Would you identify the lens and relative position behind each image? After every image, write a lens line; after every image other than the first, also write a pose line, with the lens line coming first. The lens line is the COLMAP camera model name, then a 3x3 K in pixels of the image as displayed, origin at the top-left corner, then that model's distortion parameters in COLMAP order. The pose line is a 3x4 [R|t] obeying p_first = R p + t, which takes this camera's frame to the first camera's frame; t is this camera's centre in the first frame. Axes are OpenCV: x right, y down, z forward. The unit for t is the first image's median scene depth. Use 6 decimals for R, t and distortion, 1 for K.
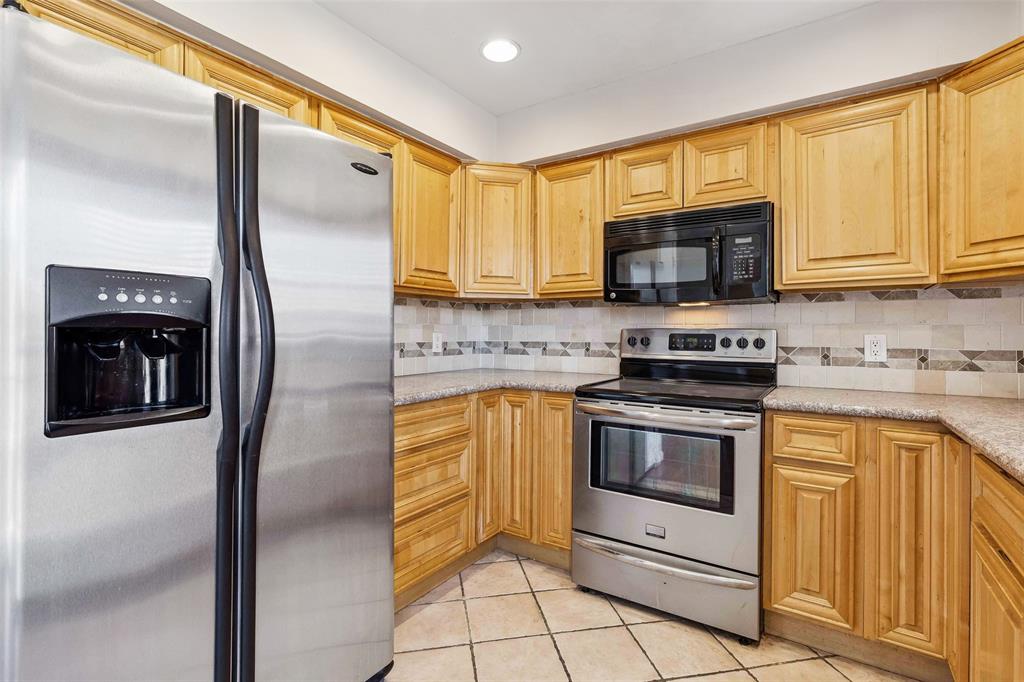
lens RADIAL K [[473.5, 0, 512.0], [0, 473.5, 341.0], [0, 0, 1]] dist [0.003006, -0.008816]
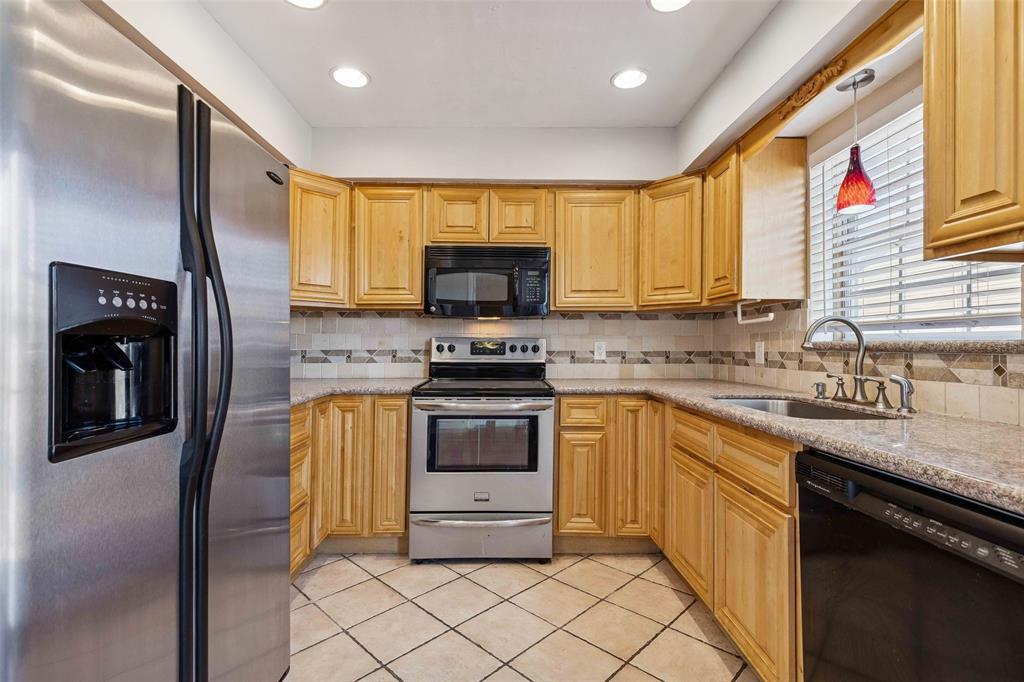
lens RADIAL K [[472.2, 0, 513.3], [0, 472.2, 353.7], [0, 0, 1]] dist [-0.000014, -0.010111]
pose [[0.816981, -0.016232, 0.576436, -0.319197], [0.011008, 0.999861, 0.012553, 0.001979], [-0.576559, -0.003910, 0.817046, -0.074374]]
